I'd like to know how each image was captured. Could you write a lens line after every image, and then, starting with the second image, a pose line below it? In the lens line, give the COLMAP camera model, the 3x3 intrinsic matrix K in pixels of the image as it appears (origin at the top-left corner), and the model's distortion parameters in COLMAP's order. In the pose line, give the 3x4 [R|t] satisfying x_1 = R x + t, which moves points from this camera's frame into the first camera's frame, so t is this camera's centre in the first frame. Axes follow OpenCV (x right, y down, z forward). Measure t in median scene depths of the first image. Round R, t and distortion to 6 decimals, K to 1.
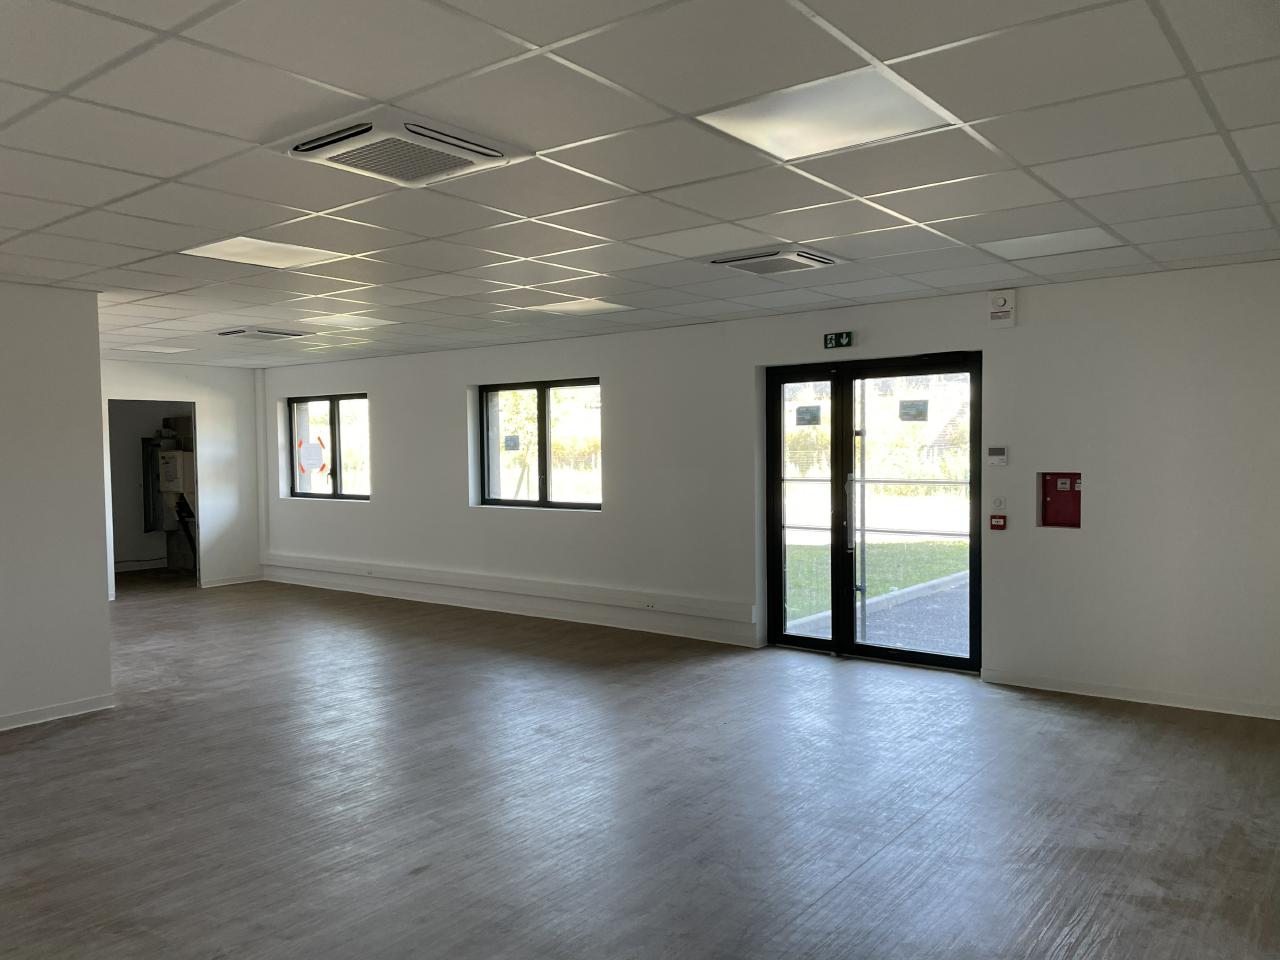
lens RADIAL K [[983.6, 0, 642.2], [0, 983.6, 485.8], [0, 0, 1]] dist [0.039771, -0.015635]
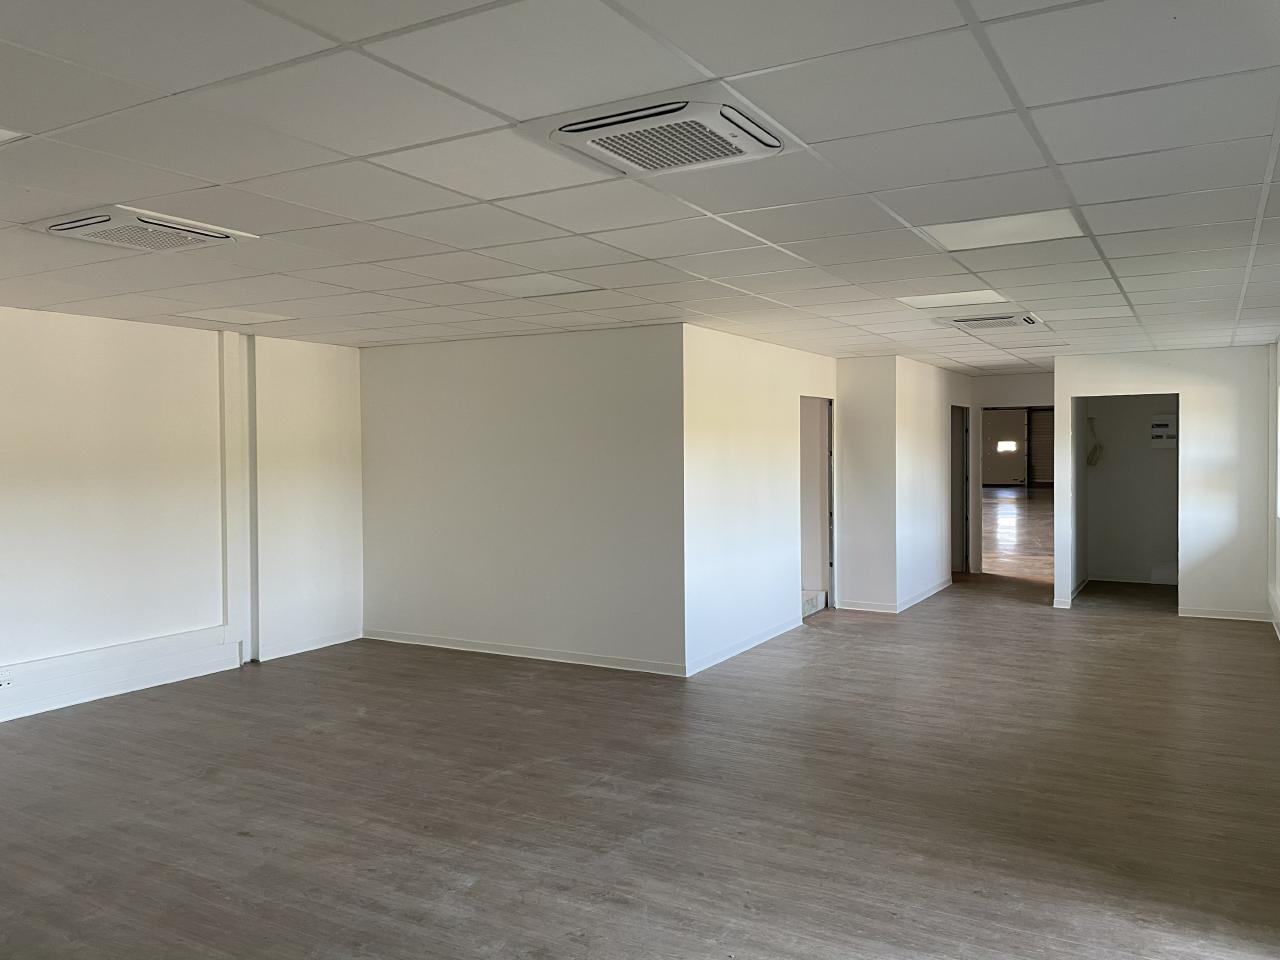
lens RADIAL K [[983.6, 0, 640.5], [0, 983.6, 471.0], [0, 0, 1]] dist [0.039771, -0.015635]
pose [[0.115037, 0.036399, -0.992694, 0.357117], [-0.032251, 0.998938, 0.032891, -0.033594], [0.992838, 0.028232, 0.116088, 0.483055]]
